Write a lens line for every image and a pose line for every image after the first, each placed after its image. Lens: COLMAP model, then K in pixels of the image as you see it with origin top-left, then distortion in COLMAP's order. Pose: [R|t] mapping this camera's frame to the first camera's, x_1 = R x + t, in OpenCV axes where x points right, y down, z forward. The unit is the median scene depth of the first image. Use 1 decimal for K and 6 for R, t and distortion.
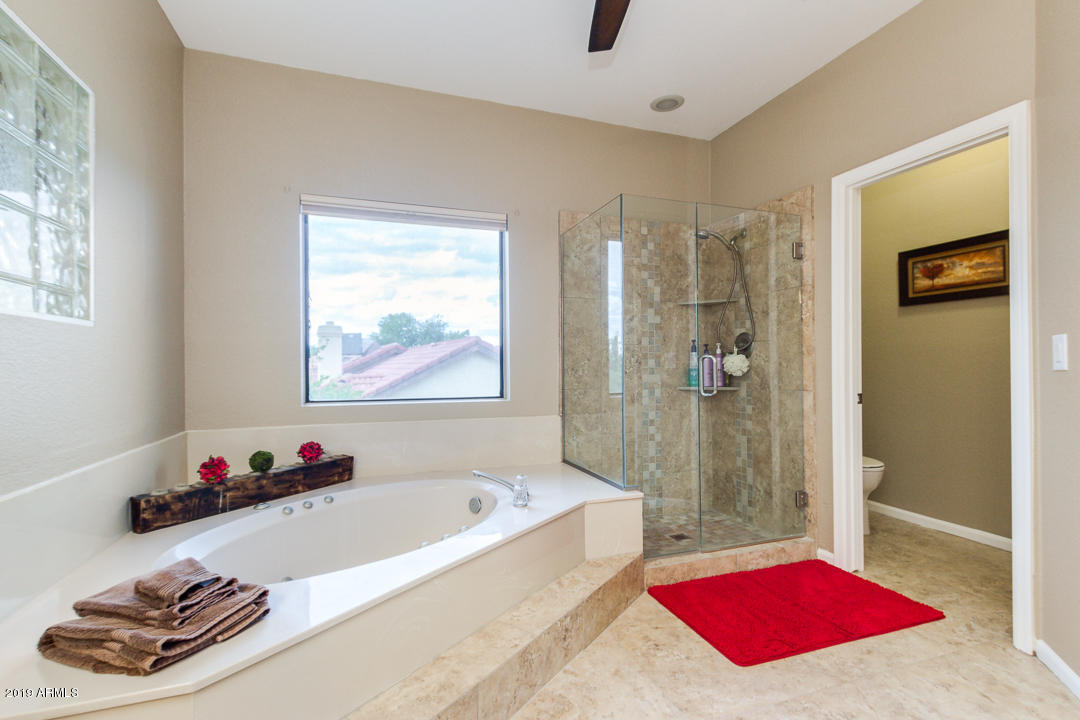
lens RADIAL K [[502.0, 0, 542.8], [0, 502.0, 360.4], [0, 0, 1]] dist [0.015124, -0.005212]
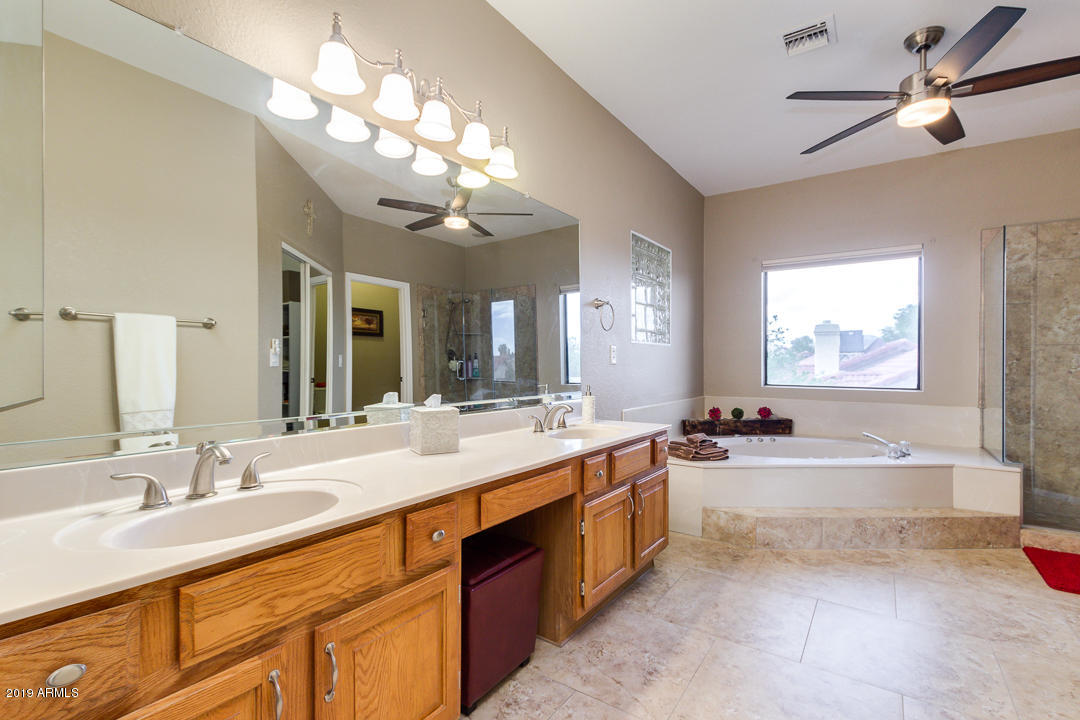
lens RADIAL K [[502.0, 0, 545.1], [0, 502.0, 362.0], [0, 0, 1]] dist [0.015124, -0.005212]
pose [[0.597156, 0.006670, -0.802098, 0.488308], [0.000854, 0.999960, 0.008951, -0.008872], [0.802125, -0.006030, 0.597126, -0.656150]]
